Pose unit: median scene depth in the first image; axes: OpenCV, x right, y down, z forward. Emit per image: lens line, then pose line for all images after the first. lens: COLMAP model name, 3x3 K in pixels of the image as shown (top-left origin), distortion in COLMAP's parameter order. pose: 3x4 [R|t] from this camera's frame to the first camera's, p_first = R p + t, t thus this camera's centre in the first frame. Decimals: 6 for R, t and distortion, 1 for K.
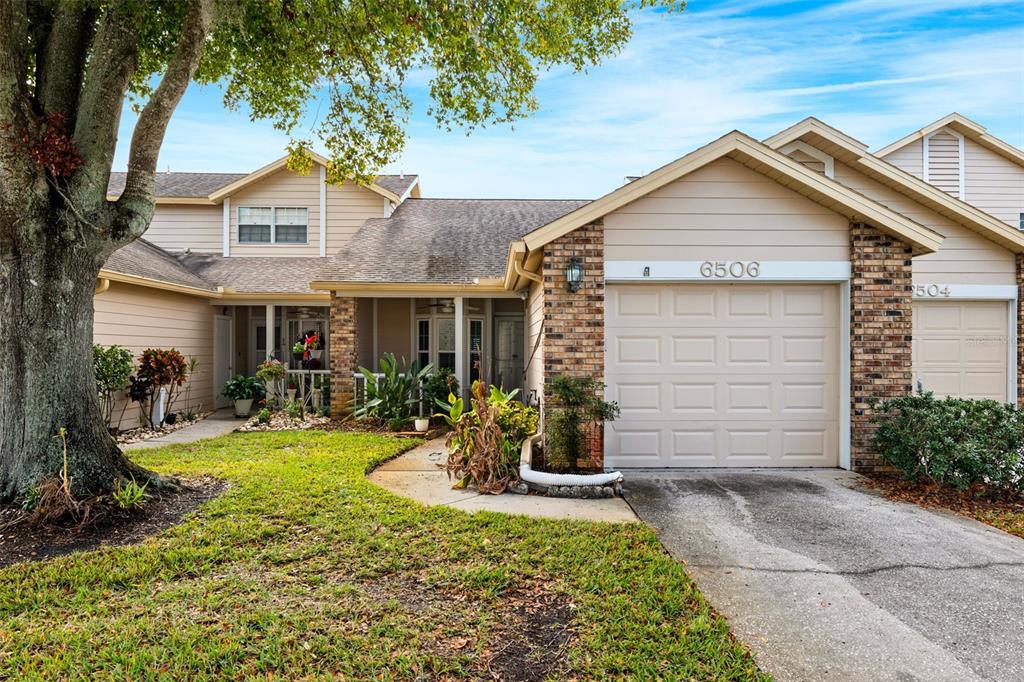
lens RADIAL K [[666.0, 0, 489.8], [0, 666.0, 358.7], [0, 0, 1]] dist [0.003984, -0.002880]
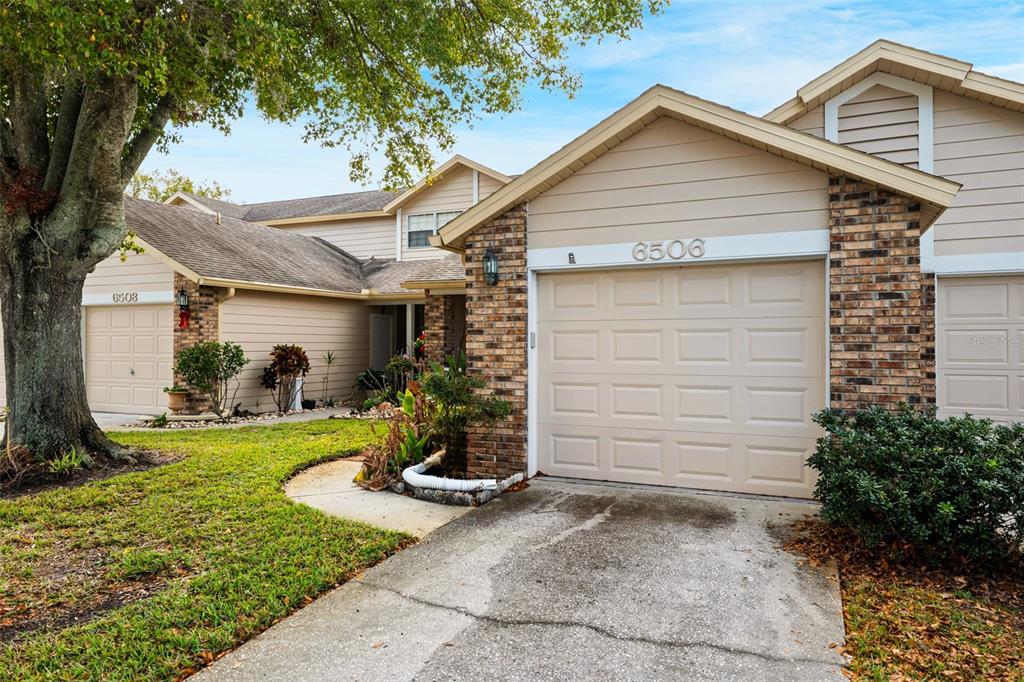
lens RADIAL K [[666.0, 0, 492.2], [0, 666.0, 352.1], [0, 0, 1]] dist [0.003984, -0.002880]
pose [[0.900571, 0.003591, -0.434693, 0.530381], [-0.003772, 0.999993, 0.000446, -0.005424], [0.434692, 0.001238, 0.900578, 0.153472]]
